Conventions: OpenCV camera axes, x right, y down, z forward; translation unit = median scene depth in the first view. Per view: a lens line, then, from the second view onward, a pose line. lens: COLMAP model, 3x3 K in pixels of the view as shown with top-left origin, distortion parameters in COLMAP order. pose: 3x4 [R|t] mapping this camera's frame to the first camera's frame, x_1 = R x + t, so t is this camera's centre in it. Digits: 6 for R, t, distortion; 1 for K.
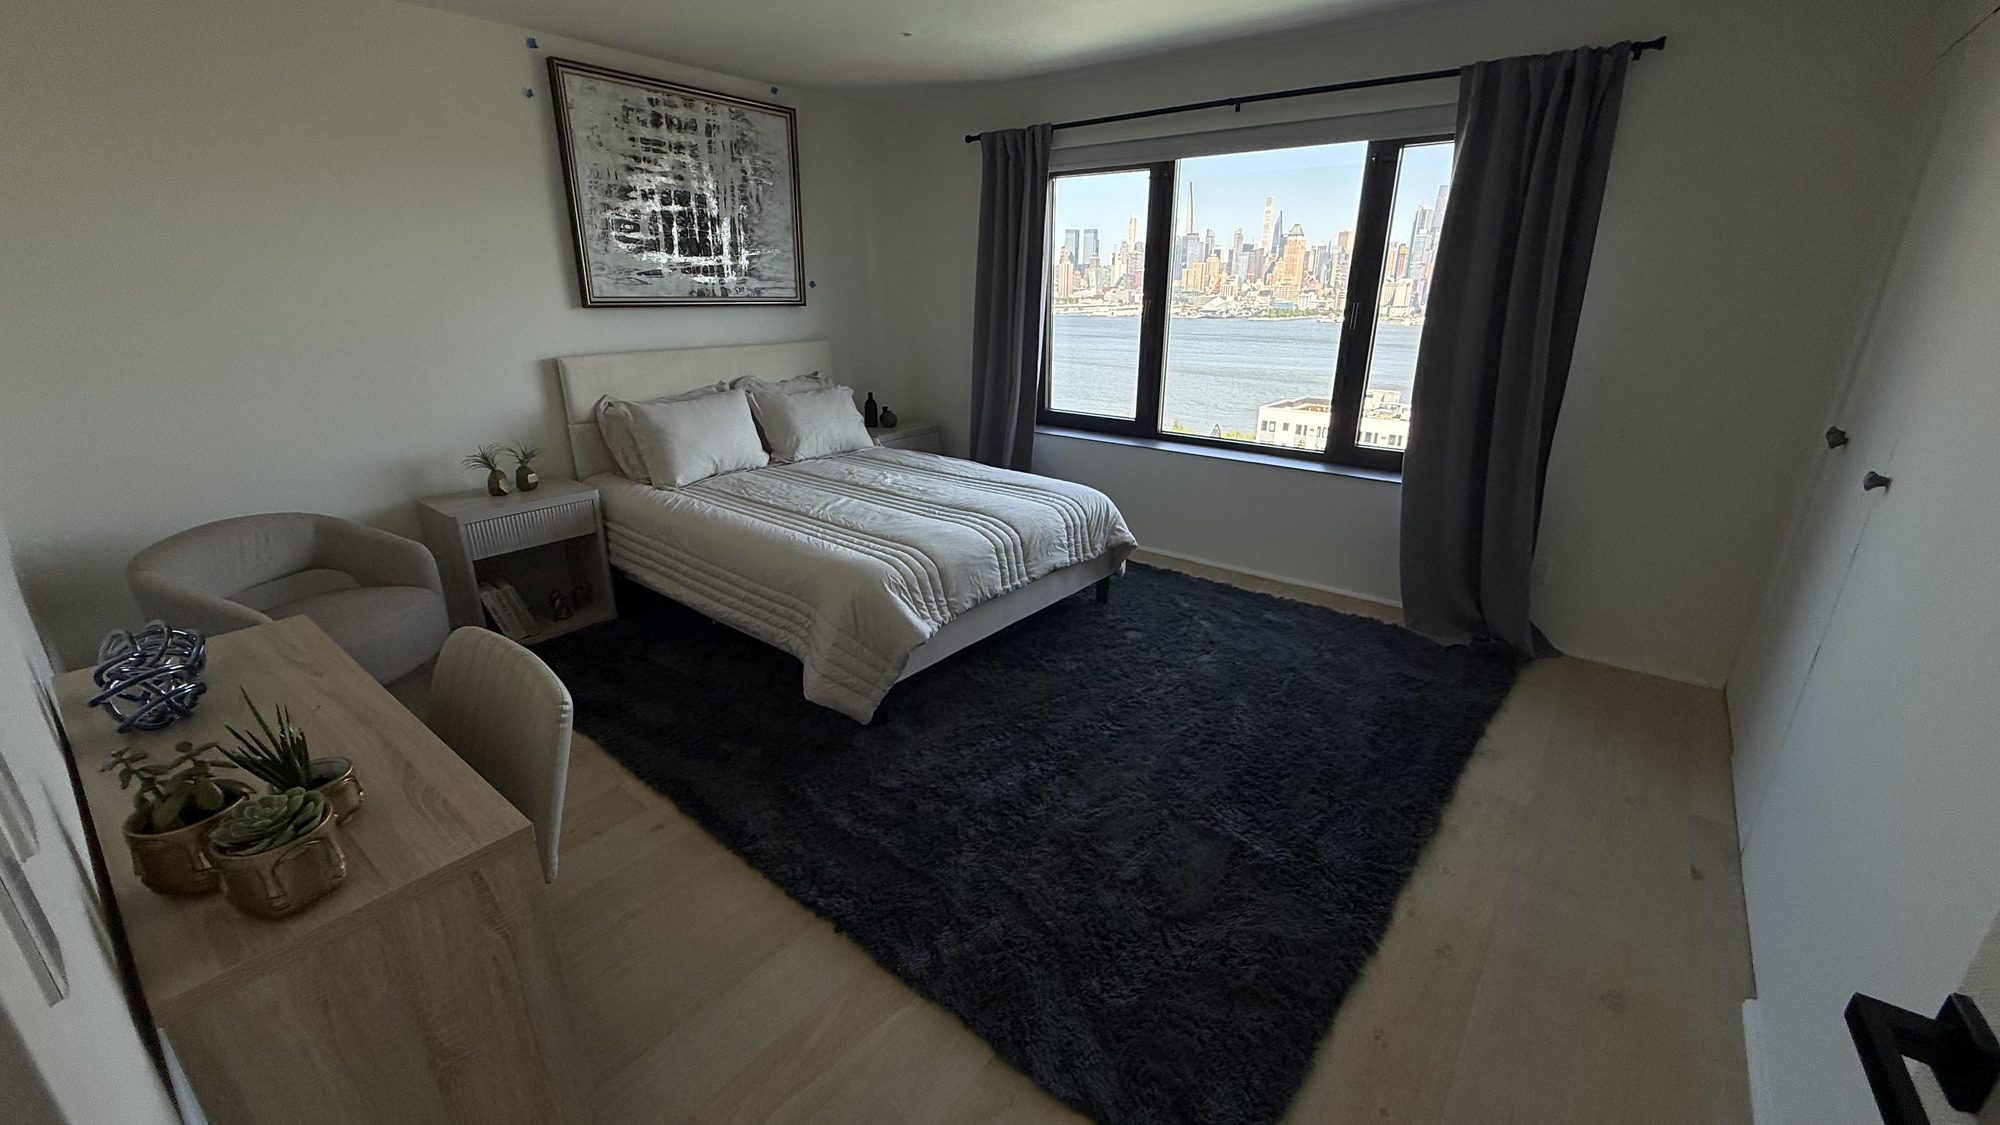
lens RADIAL K [[802.1, 0, 991.8], [0, 802.1, 556.8], [0, 0, 1]] dist [-0.002271, 0.000502]
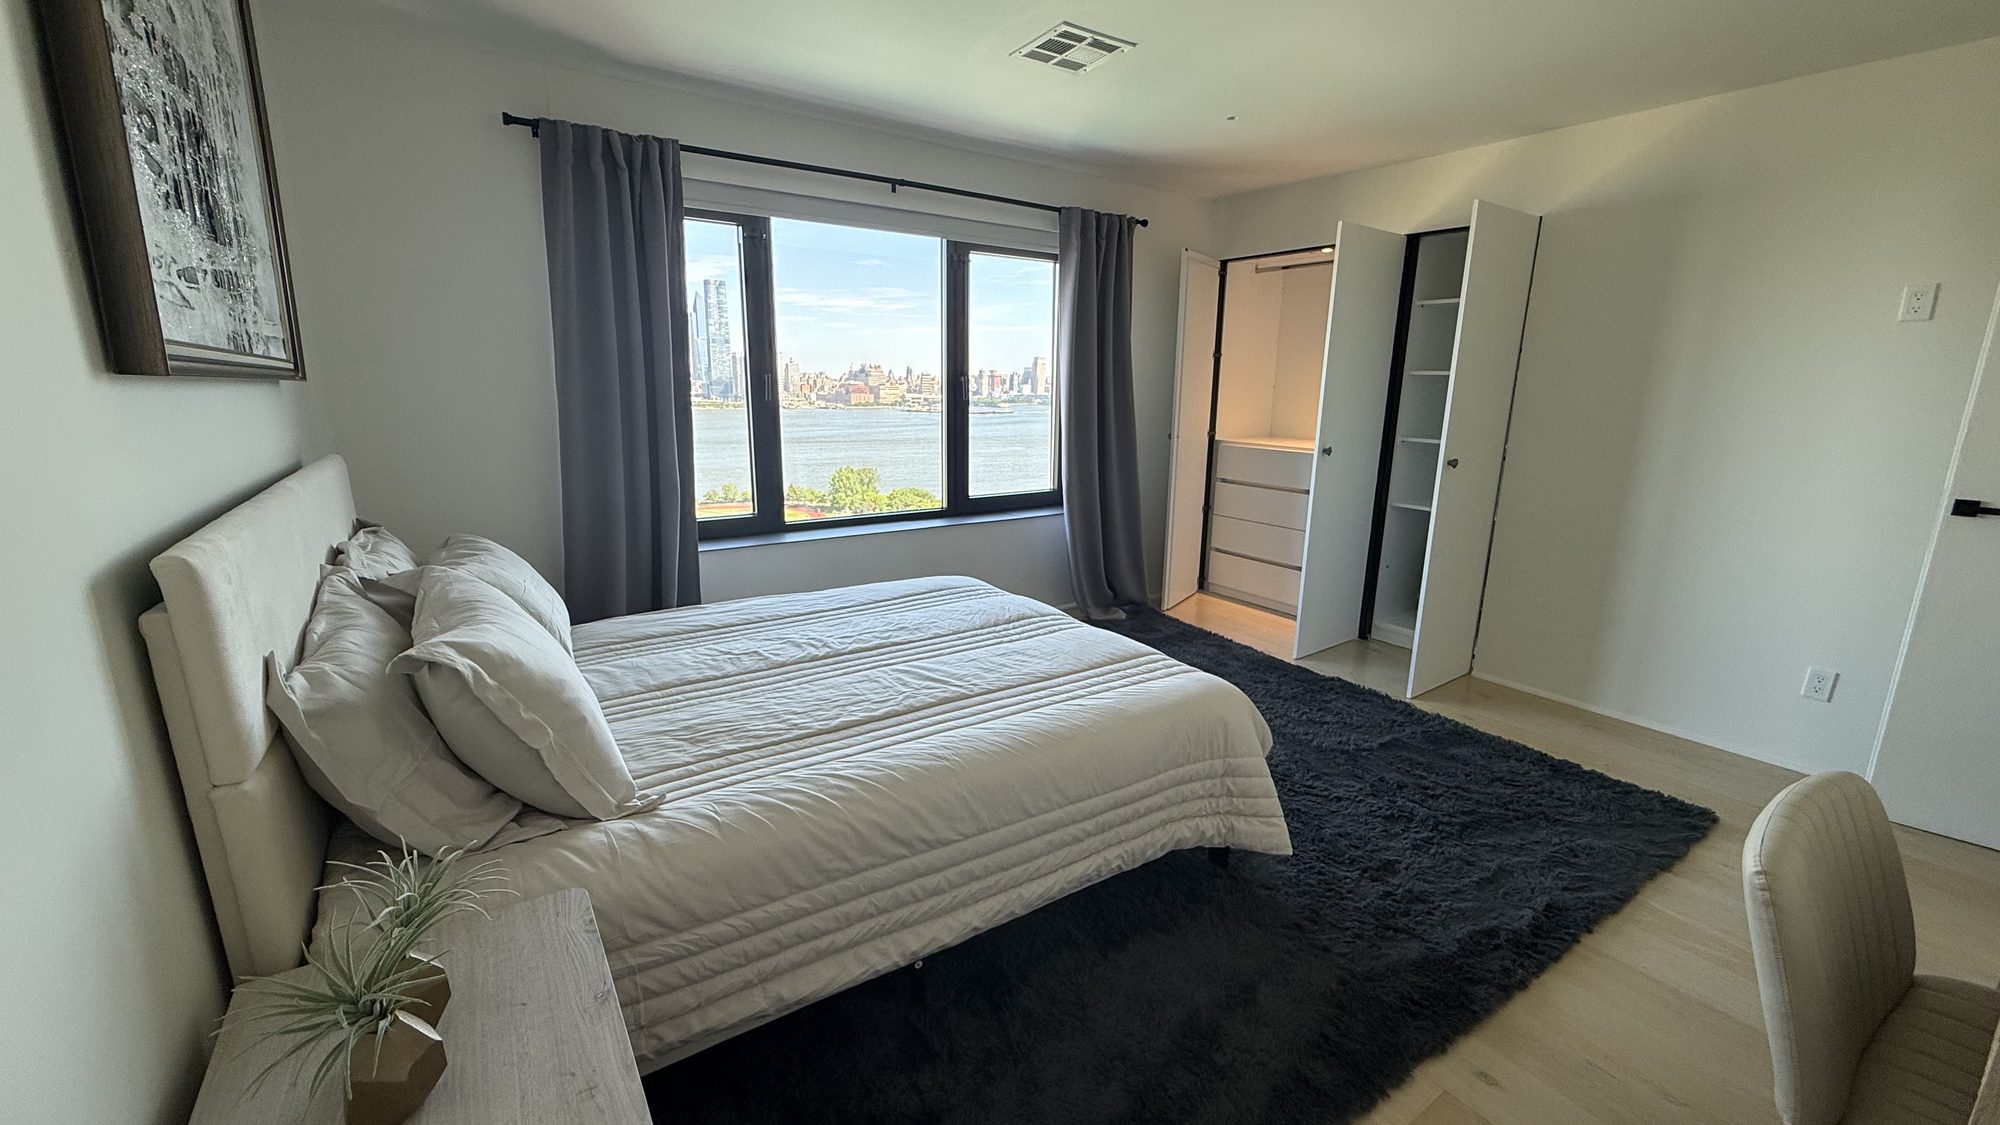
lens RADIAL K [[802.1, 0, 984.7], [0, 802.1, 564.6], [0, 0, 1]] dist [-0.002271, 0.000502]
pose [[0.291104, -0.210384, 0.933272, -0.730577], [0.299948, 0.946405, 0.119786, -0.203350], [-0.908455, 0.245064, 0.338606, 0.690629]]
